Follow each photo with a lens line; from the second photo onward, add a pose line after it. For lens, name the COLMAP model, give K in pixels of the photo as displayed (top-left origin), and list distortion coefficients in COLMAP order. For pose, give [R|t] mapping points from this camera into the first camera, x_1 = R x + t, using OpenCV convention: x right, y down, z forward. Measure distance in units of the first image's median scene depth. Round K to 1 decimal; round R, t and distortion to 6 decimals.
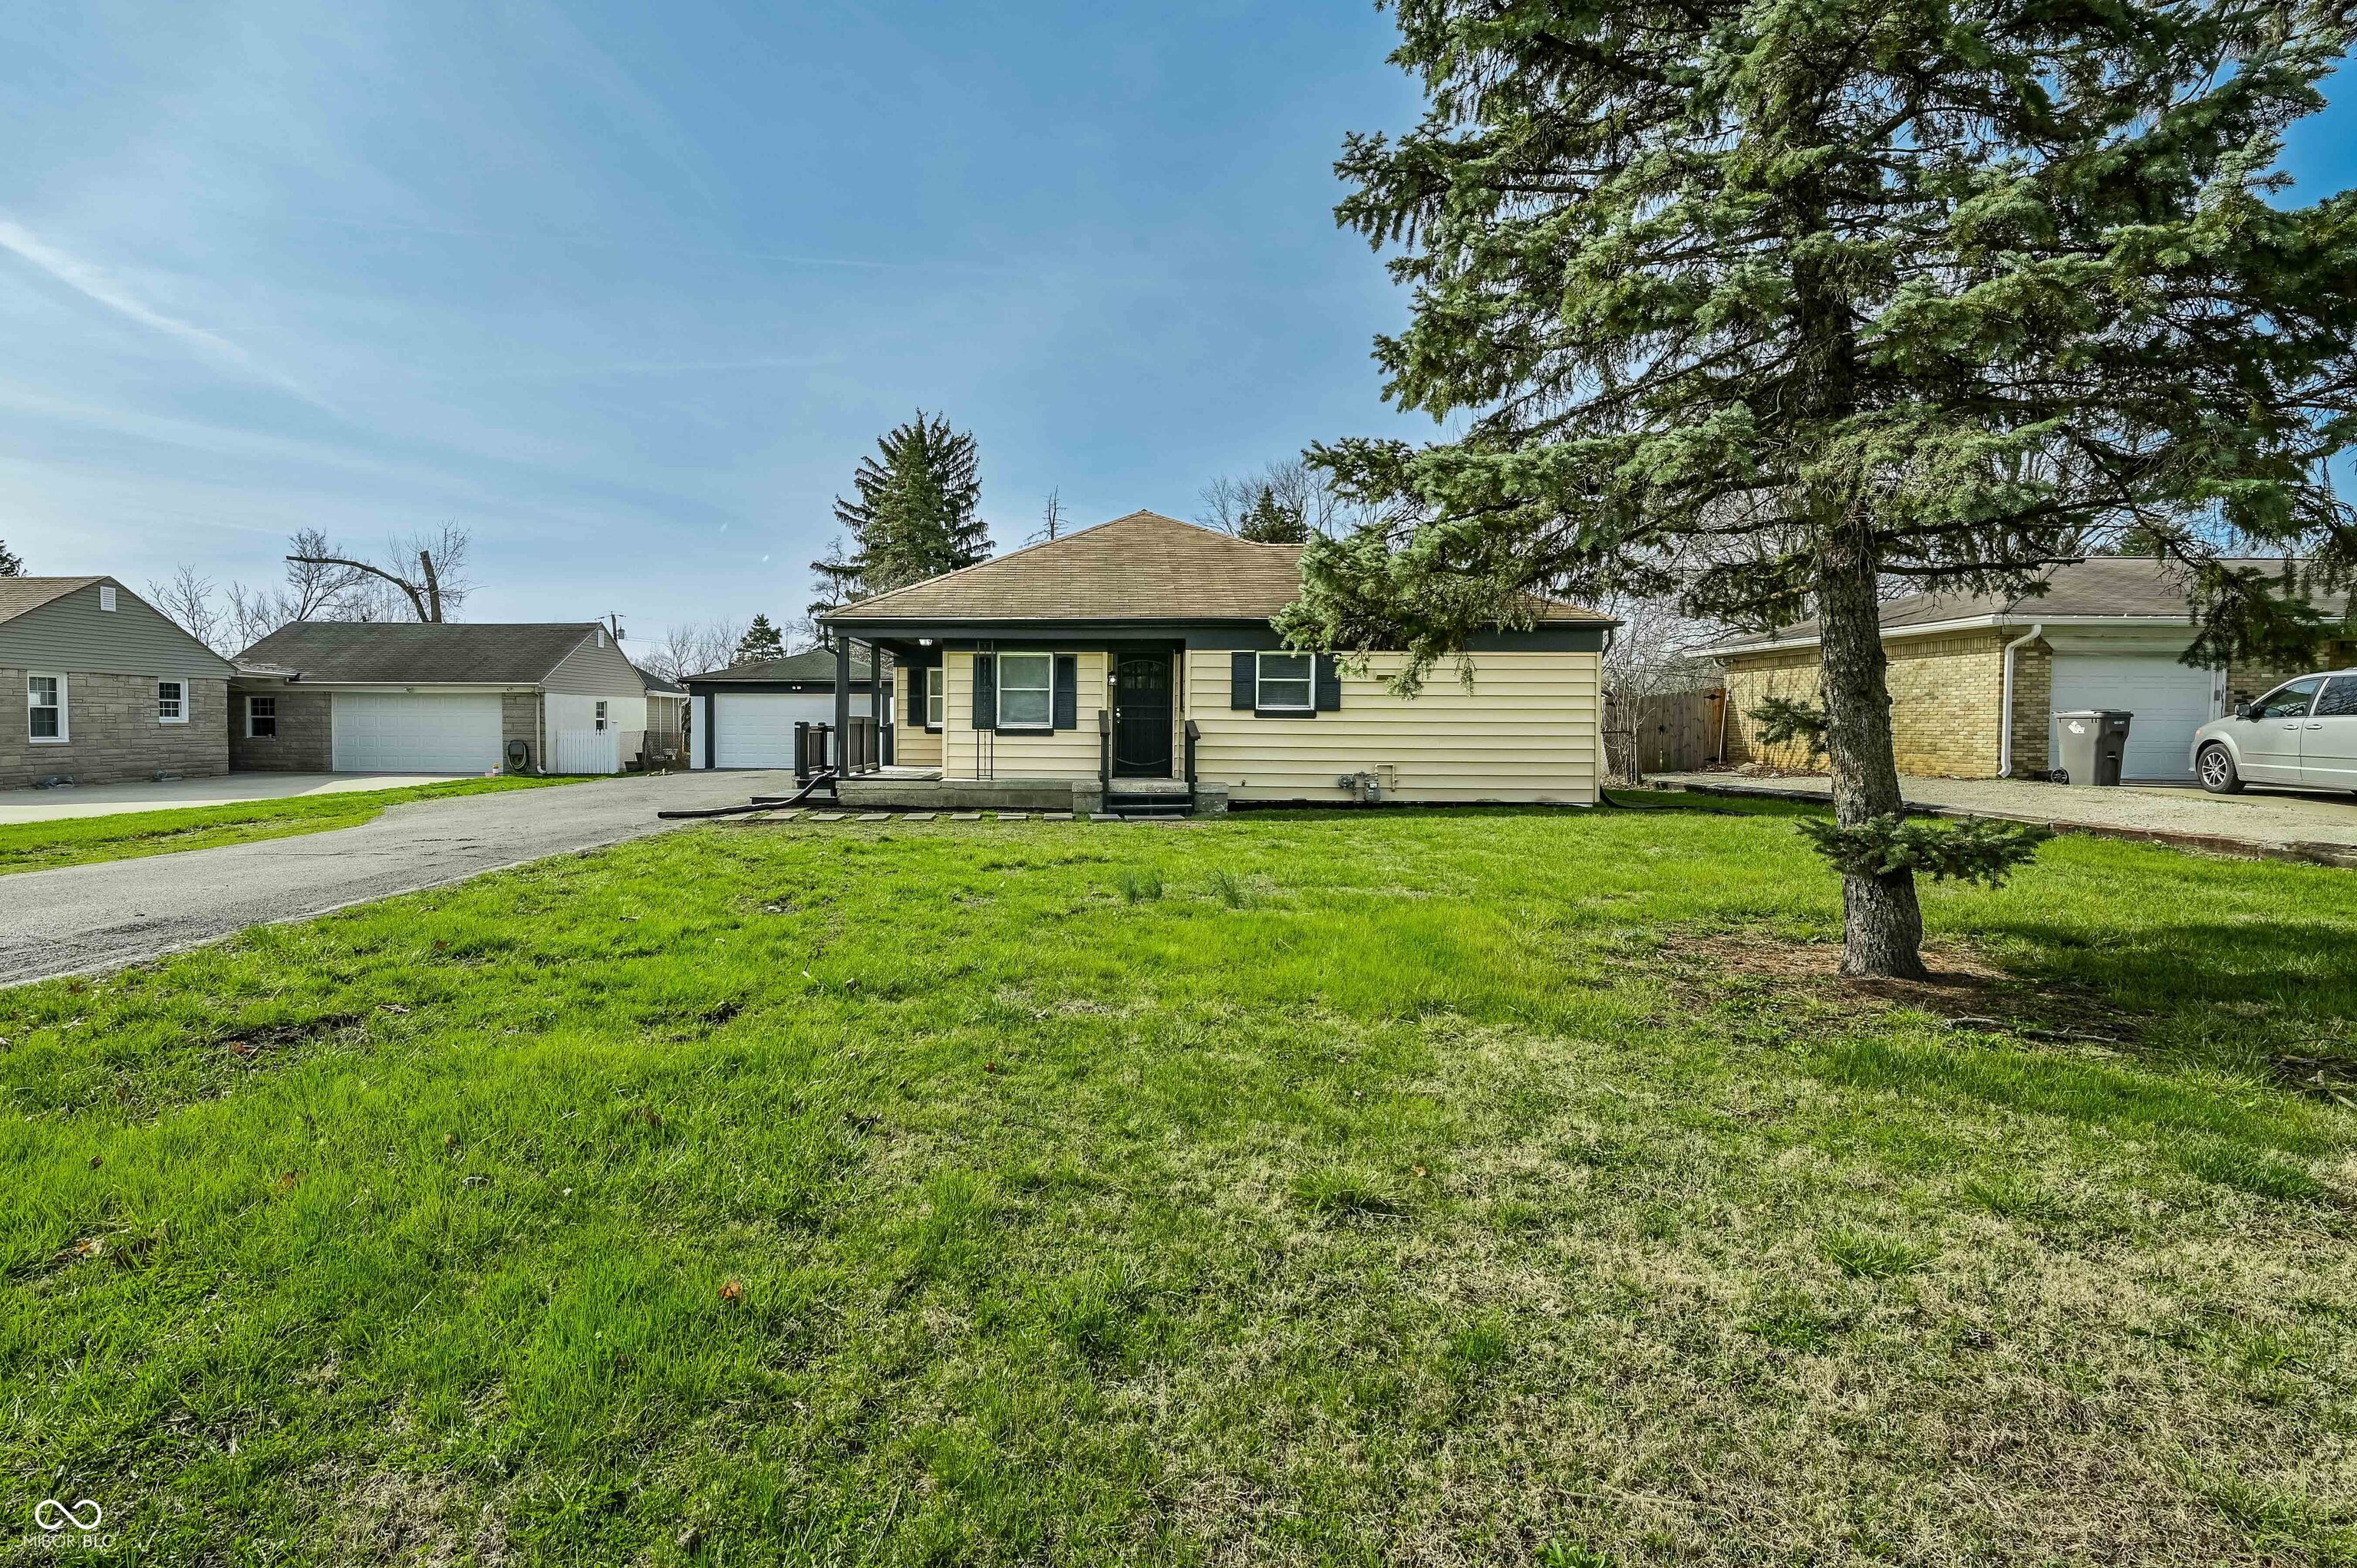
lens RADIAL K [[1071.4, 0, 1176.6], [0, 1071.4, 733.4], [0, 0, 1]] dist [0.000343, 0.000004]
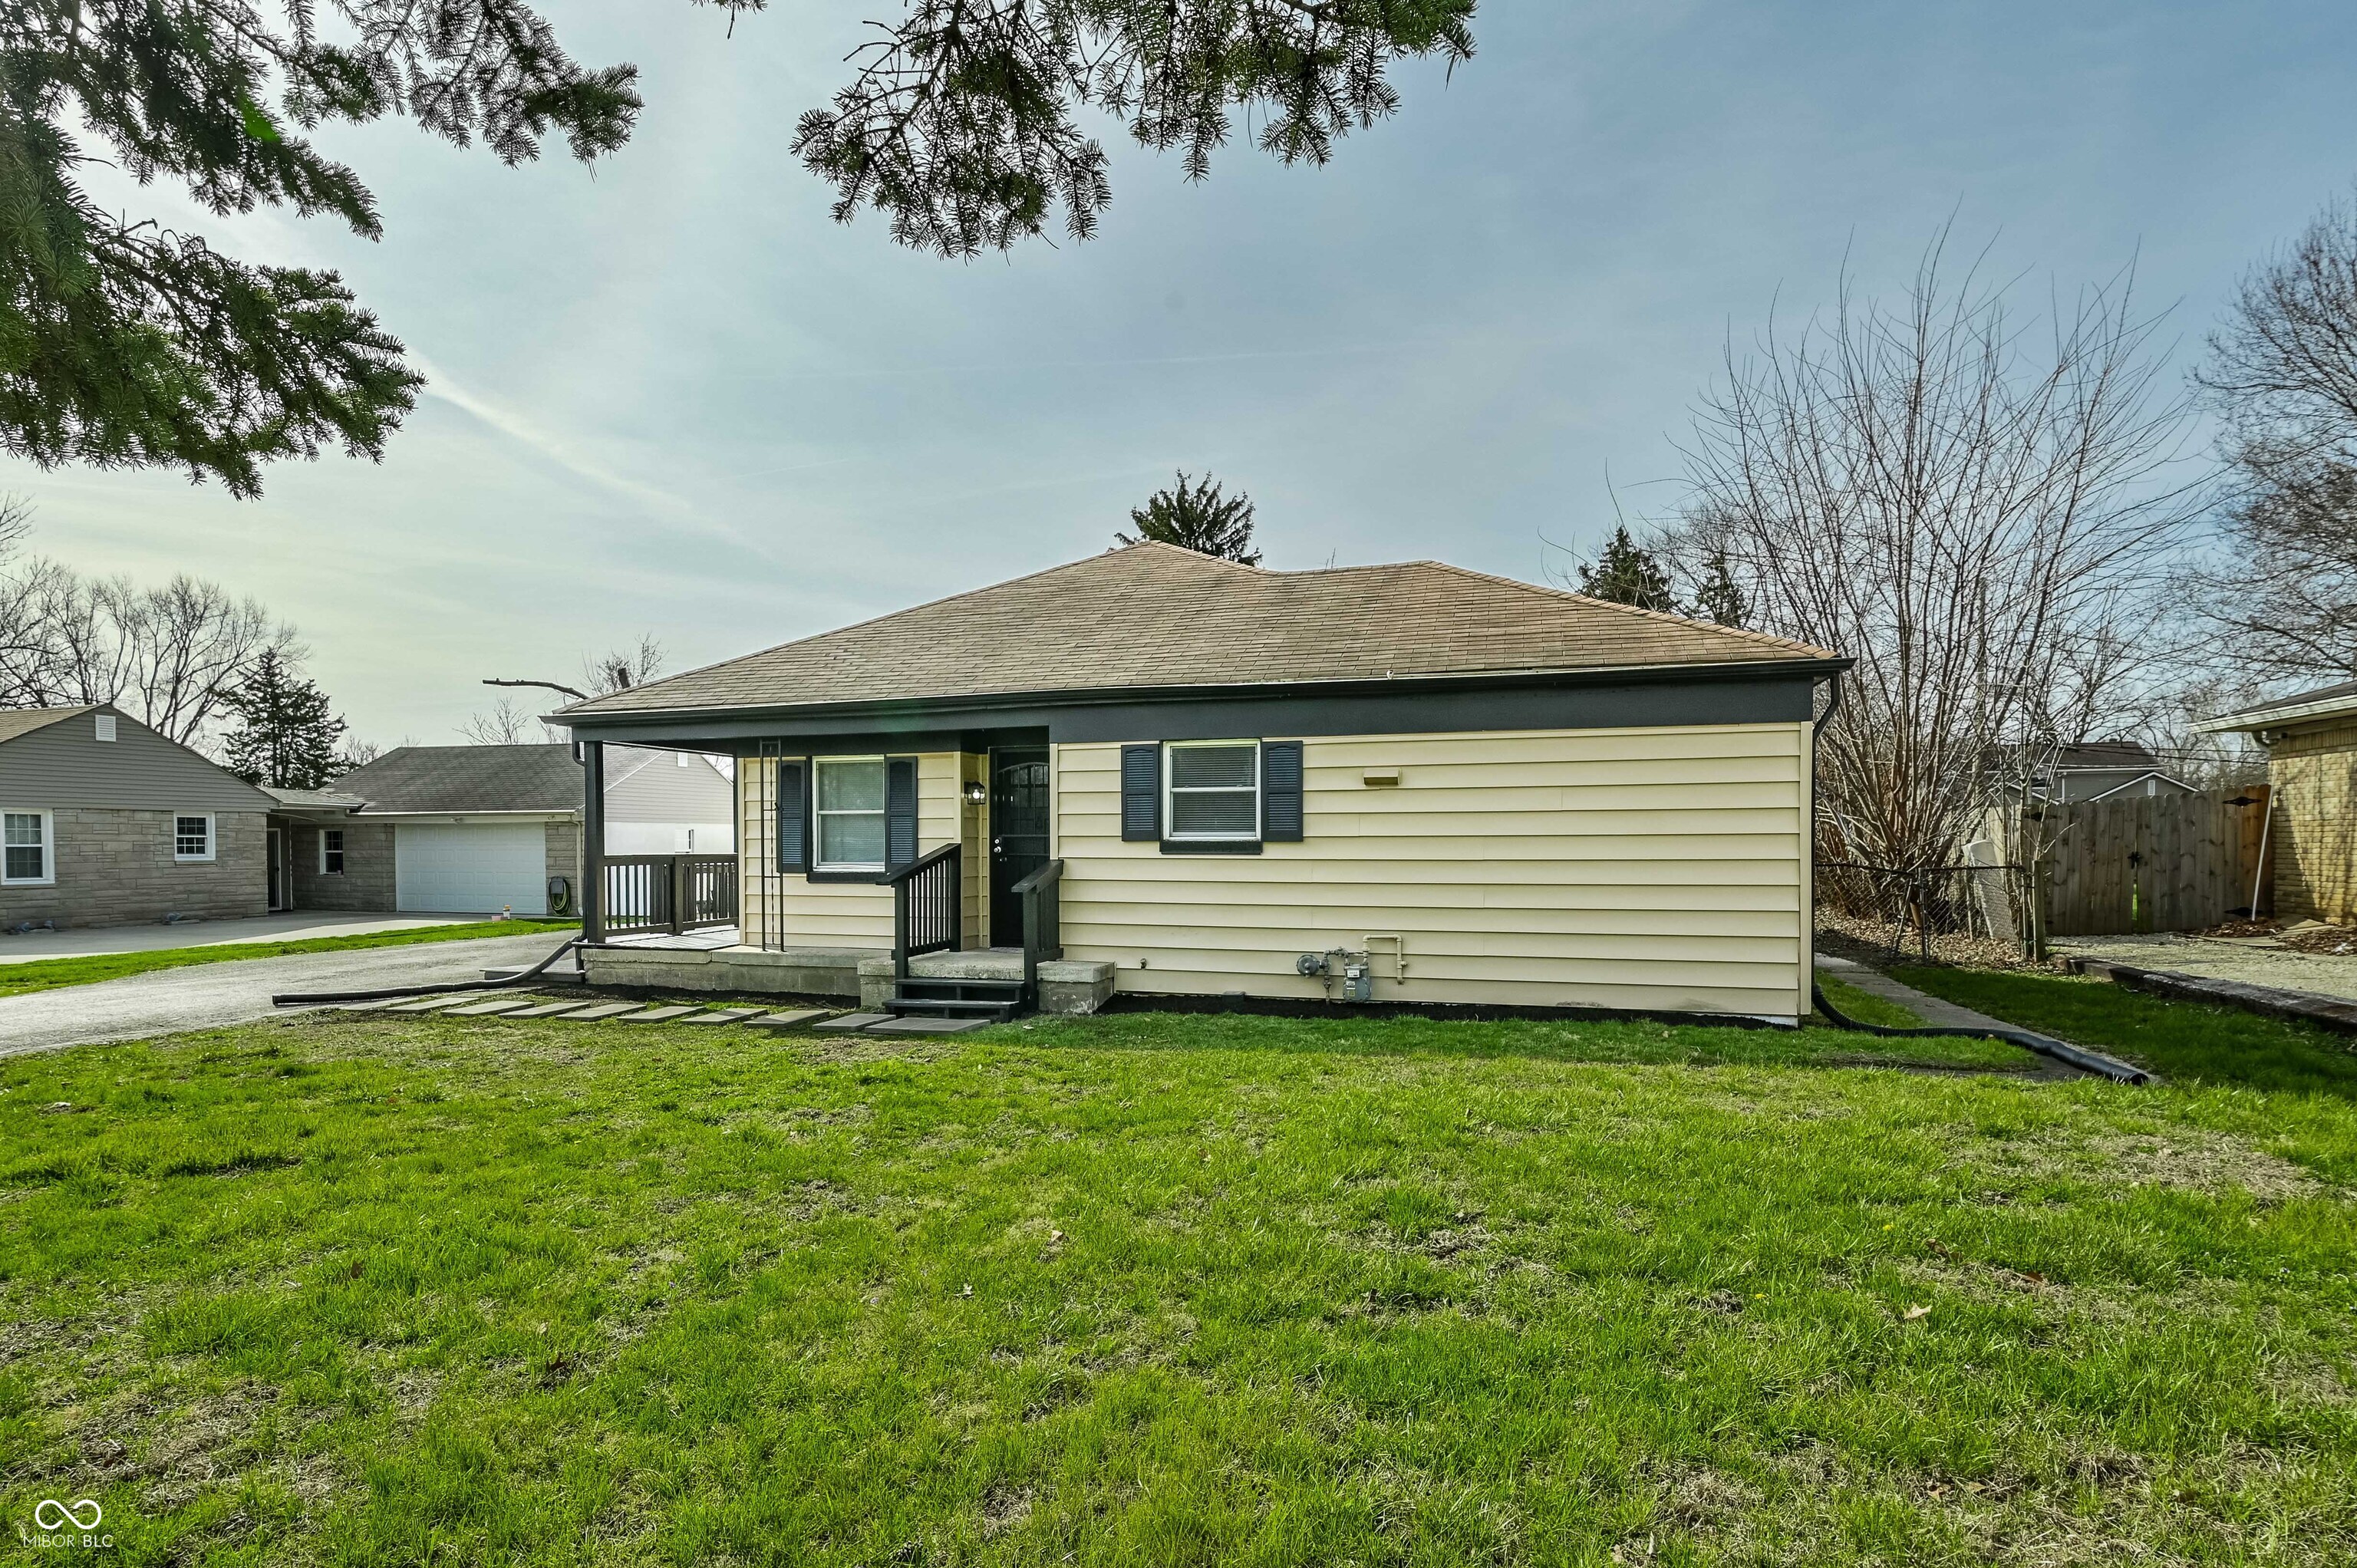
lens RADIAL K [[1259.1, 0, 1178.3], [0, 1259.1, 850.1], [0, 0, 1]] dist [-0.000691, -0.000338]
pose [[0.950648, -0.006239, -0.310209, 0.291450], [0.004877, 0.999975, -0.005167, -0.012874], [0.310234, 0.003399, 0.950654, 0.330036]]
